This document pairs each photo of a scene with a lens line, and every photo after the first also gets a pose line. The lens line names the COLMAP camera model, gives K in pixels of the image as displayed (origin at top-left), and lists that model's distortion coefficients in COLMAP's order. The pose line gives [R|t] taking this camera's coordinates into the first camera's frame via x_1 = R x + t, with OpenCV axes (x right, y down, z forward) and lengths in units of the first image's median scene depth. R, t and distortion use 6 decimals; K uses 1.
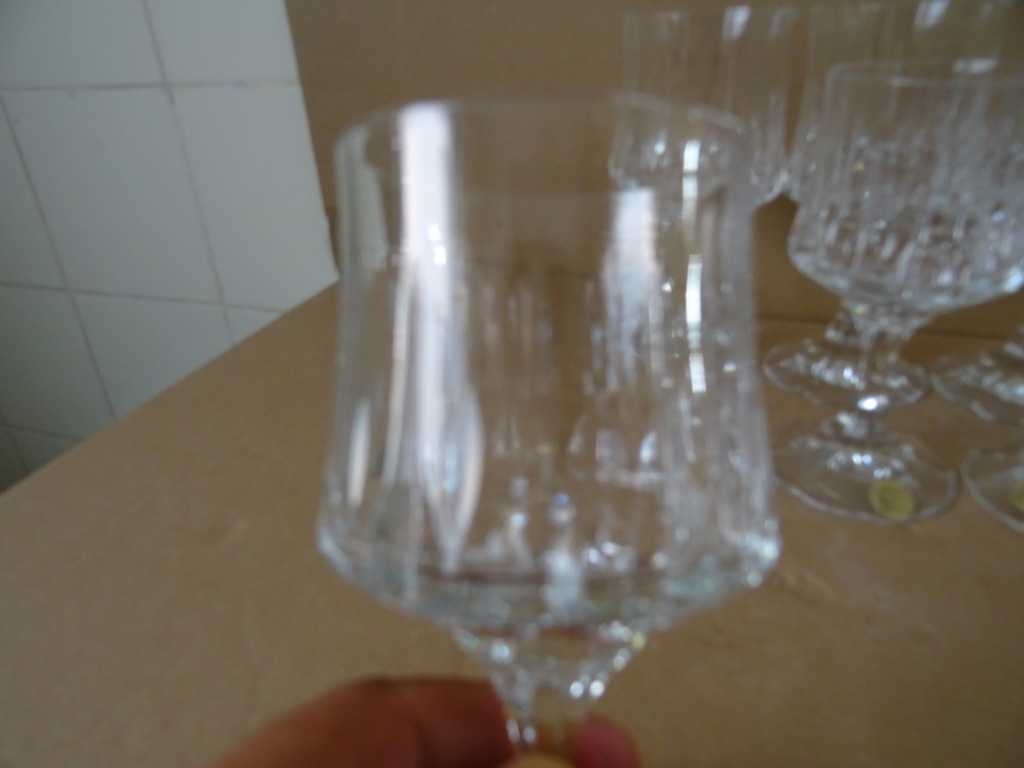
lens RADIAL K [[723.5, 0, 517.1], [0, 723.5, 384.8], [0, 0, 1]] dist [0.004112, -0.022444]
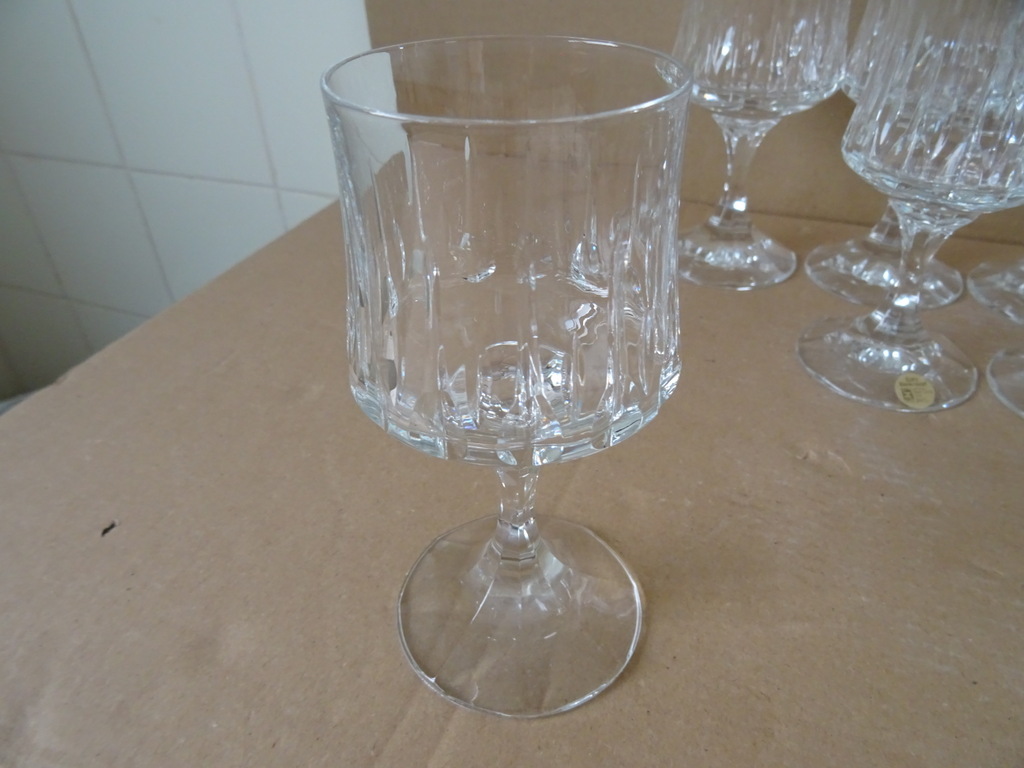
lens RADIAL K [[730.1, 0, 512.0], [0, 730.1, 384.0], [0, 0, 1]] dist [-0.003655, -0.004957]
pose [[0.998274, 0.046093, -0.036402, -0.037657], [-0.040843, 0.990177, 0.133722, 0.024800], [0.042208, -0.132004, 0.990350, -0.089737]]
